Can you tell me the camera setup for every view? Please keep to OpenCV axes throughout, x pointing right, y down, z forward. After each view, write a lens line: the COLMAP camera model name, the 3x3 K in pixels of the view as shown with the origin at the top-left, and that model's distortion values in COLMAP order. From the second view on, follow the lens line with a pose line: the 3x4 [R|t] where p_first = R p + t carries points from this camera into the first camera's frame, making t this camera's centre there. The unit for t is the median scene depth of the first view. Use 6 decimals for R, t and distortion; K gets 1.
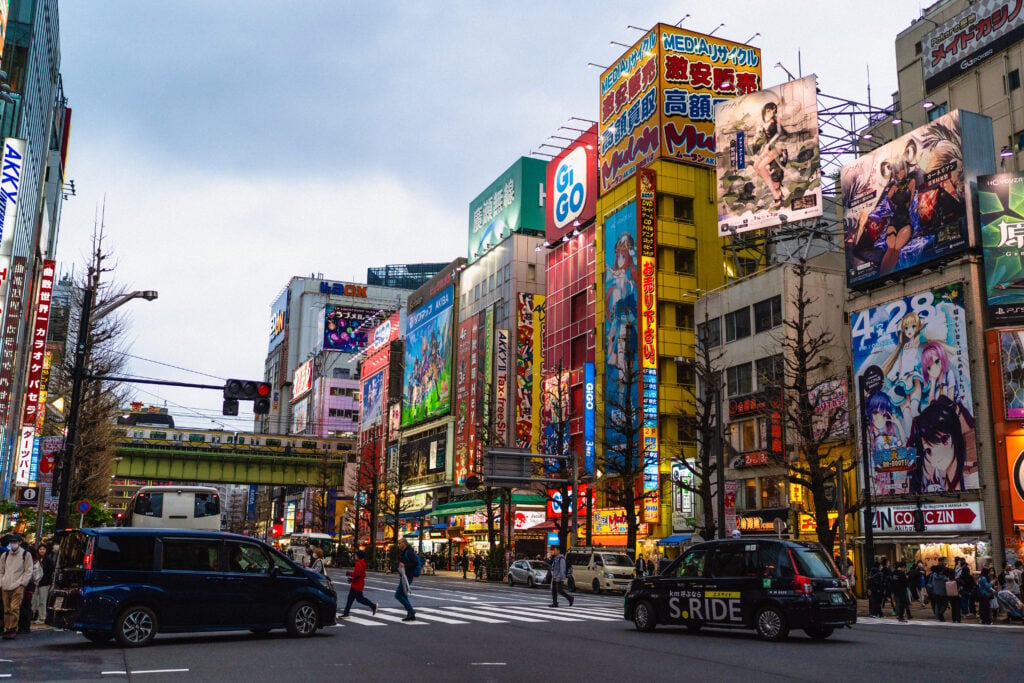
lens RADIAL K [[984.2, 0, 512.0], [0, 984.2, 341.5], [0, 0, 1]] dist [0.012687, 0.001916]
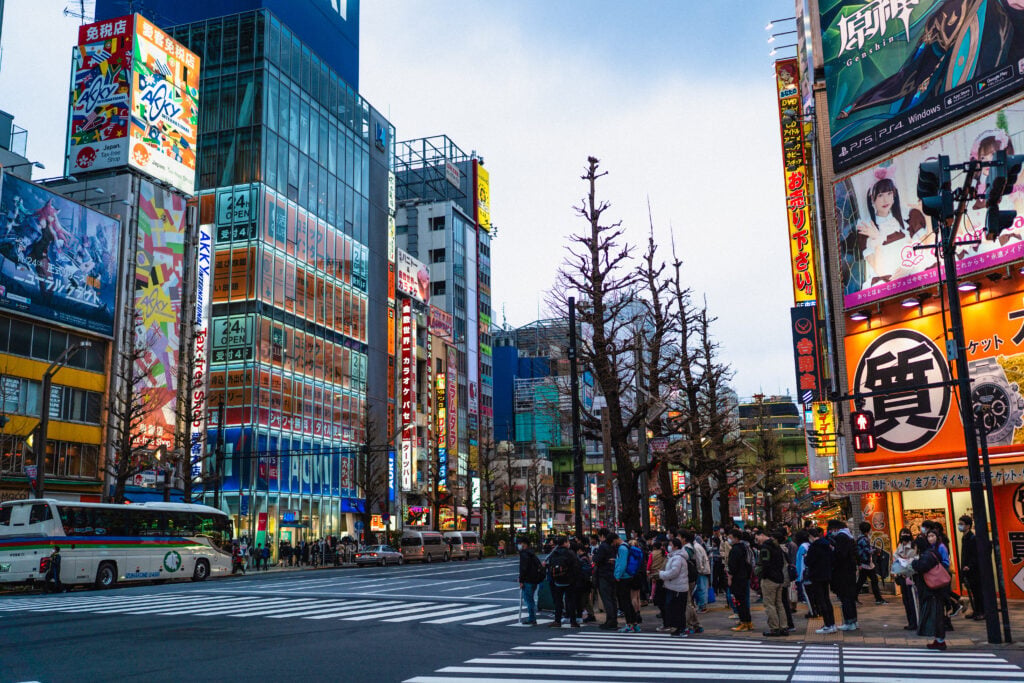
lens RADIAL K [[984.2, 0, 512.0], [0, 984.2, 341.5], [0, 0, 1]] dist [0.012687, 0.001916]
pose [[0.755699, -0.162804, -0.634361, 0.573014], [0.172758, 0.983857, -0.046696, 0.069165], [0.631722, -0.074303, 0.771626, 0.265121]]
